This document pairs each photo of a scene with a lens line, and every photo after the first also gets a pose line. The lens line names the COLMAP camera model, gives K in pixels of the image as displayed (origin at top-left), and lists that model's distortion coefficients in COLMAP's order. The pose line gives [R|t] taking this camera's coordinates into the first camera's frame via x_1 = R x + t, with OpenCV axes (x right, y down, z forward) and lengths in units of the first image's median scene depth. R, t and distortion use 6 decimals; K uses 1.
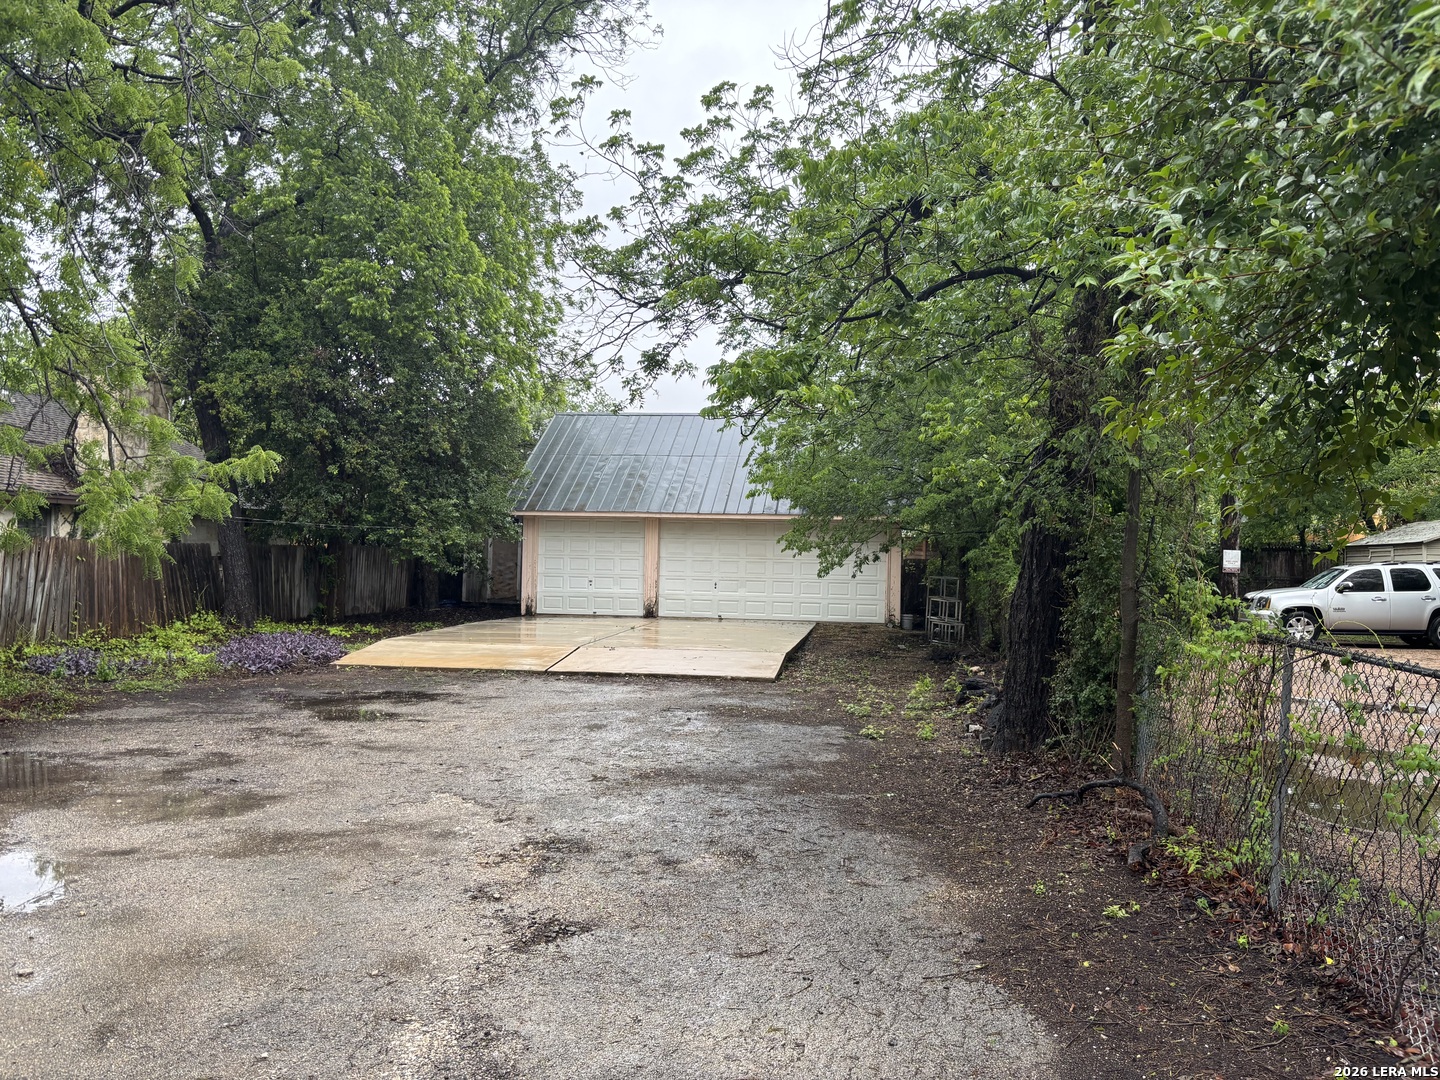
lens RADIAL K [[1078.4, 0, 720.0], [0, 1078.4, 540.0], [0, 0, 1]] dist [0.080062, -0.080584]
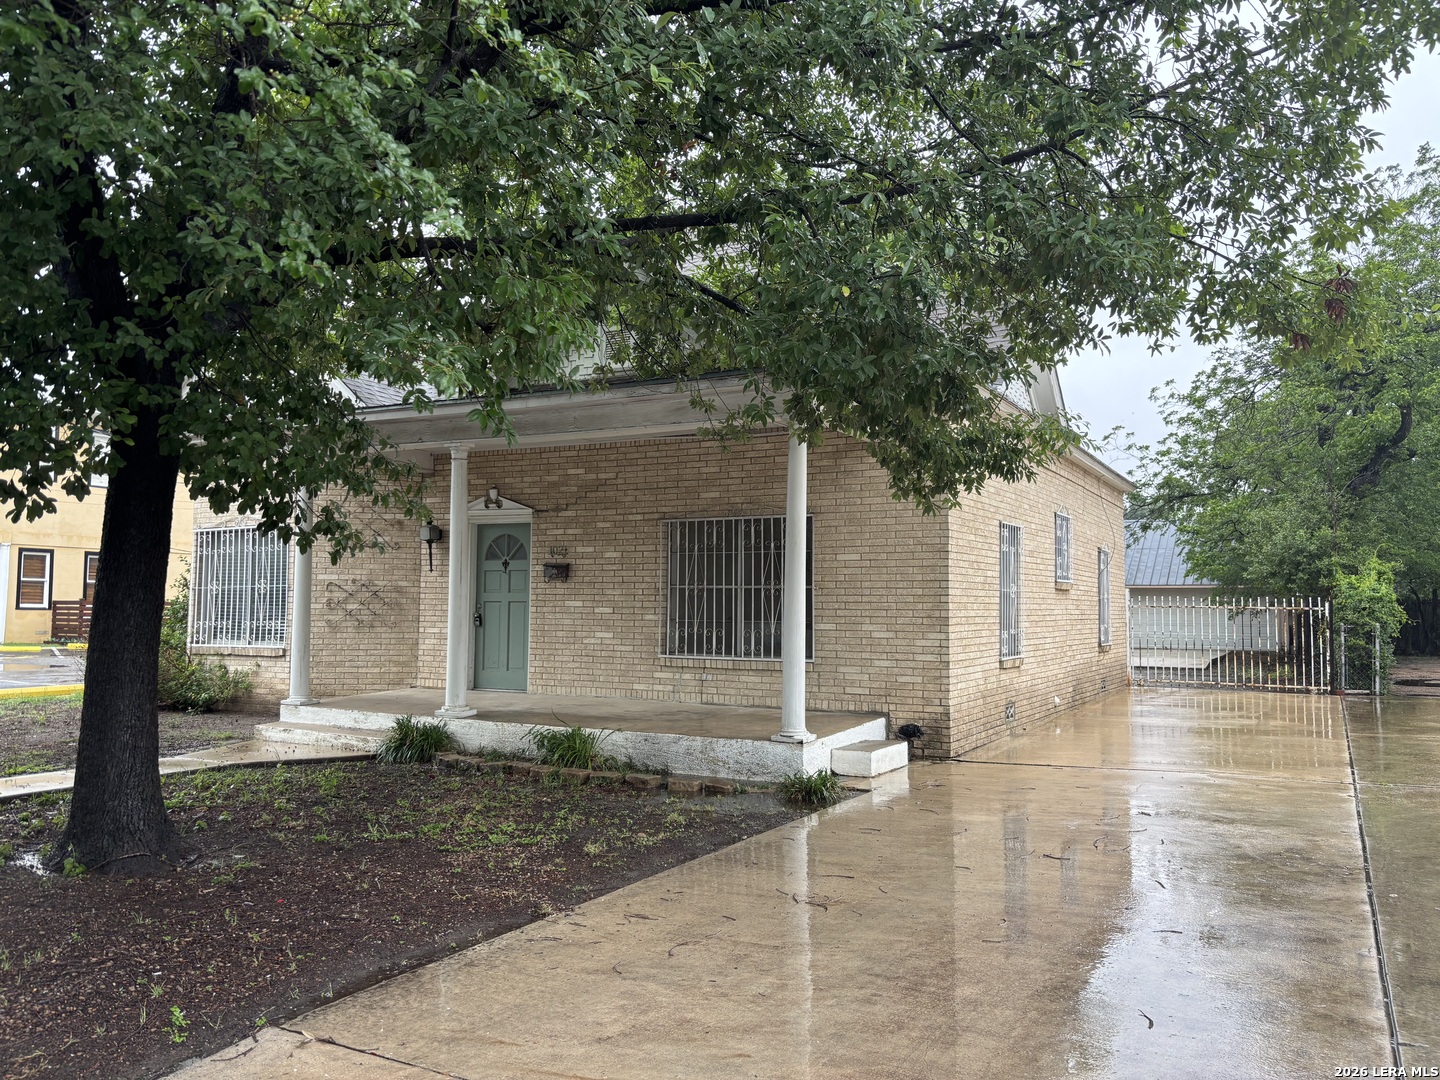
lens RADIAL K [[1078.4, 0, 720.0], [0, 1078.4, 540.0], [0, 0, 1]] dist [0.080062, -0.080584]
pose [[0.935978, -0.039344, -0.349854, -0.102233], [0.019119, 0.997950, -0.061077, -0.005065], [0.351539, 0.050478, 0.934811, -1.631742]]
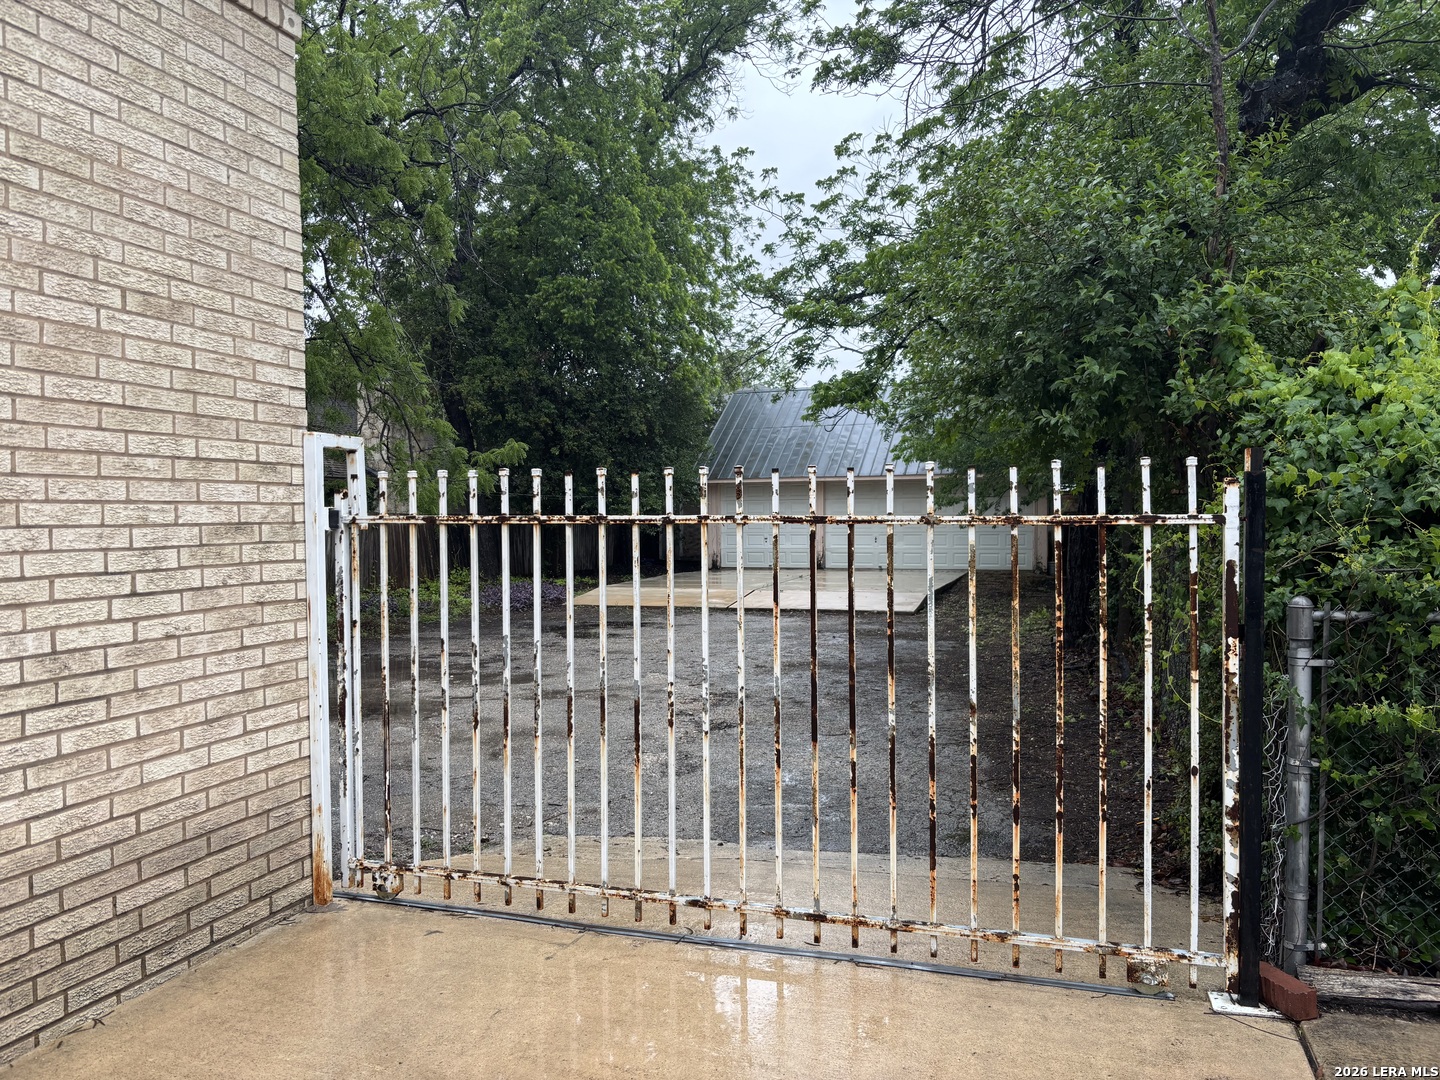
lens RADIAL K [[1078.4, 0, 720.0], [0, 1078.4, 540.0], [0, 0, 1]] dist [0.080062, -0.080584]
pose [[0.984523, -0.023467, -0.173679, 0.061718], [0.029215, 0.999104, 0.030612, 0.006002], [0.172805, -0.035213, 0.984326, -0.284240]]
